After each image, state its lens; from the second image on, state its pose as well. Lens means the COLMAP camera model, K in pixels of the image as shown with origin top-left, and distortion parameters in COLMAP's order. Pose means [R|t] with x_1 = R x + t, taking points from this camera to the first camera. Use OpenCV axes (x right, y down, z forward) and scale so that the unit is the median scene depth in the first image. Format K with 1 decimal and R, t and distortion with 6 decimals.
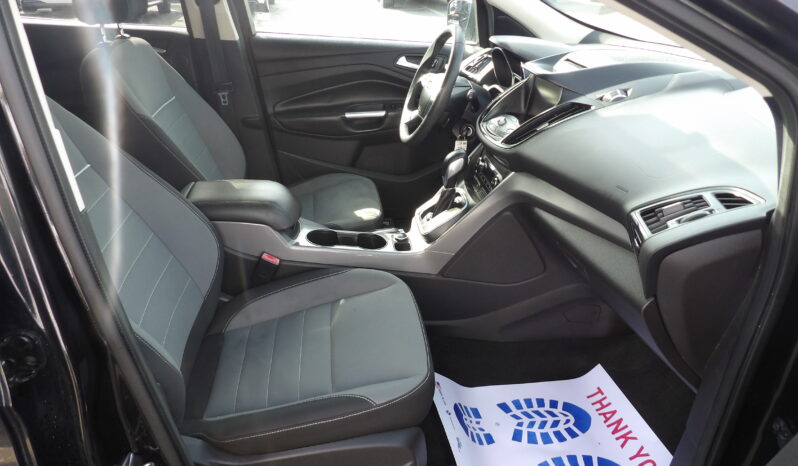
lens RADIAL K [[564.0, 0, 399.0], [0, 564.0, 233.0], [0, 0, 1]] dist [-0.012517, -0.000732]
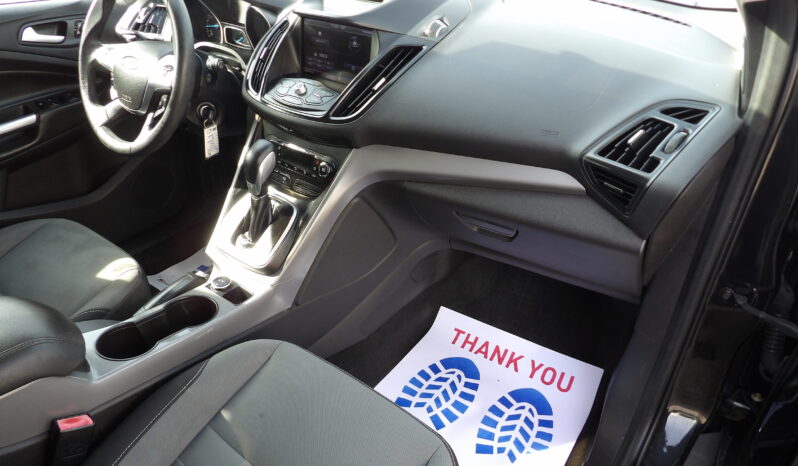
lens RADIAL K [[564.0, 0, 399.0], [0, 564.0, 233.0], [0, 0, 1]] dist [-0.012517, -0.000732]
pose [[0.699567, -0.401345, 0.591209, -0.239834], [0.326549, 0.915480, 0.235079, -0.148219], [-0.635587, 0.028605, 0.771499, 0.320614]]
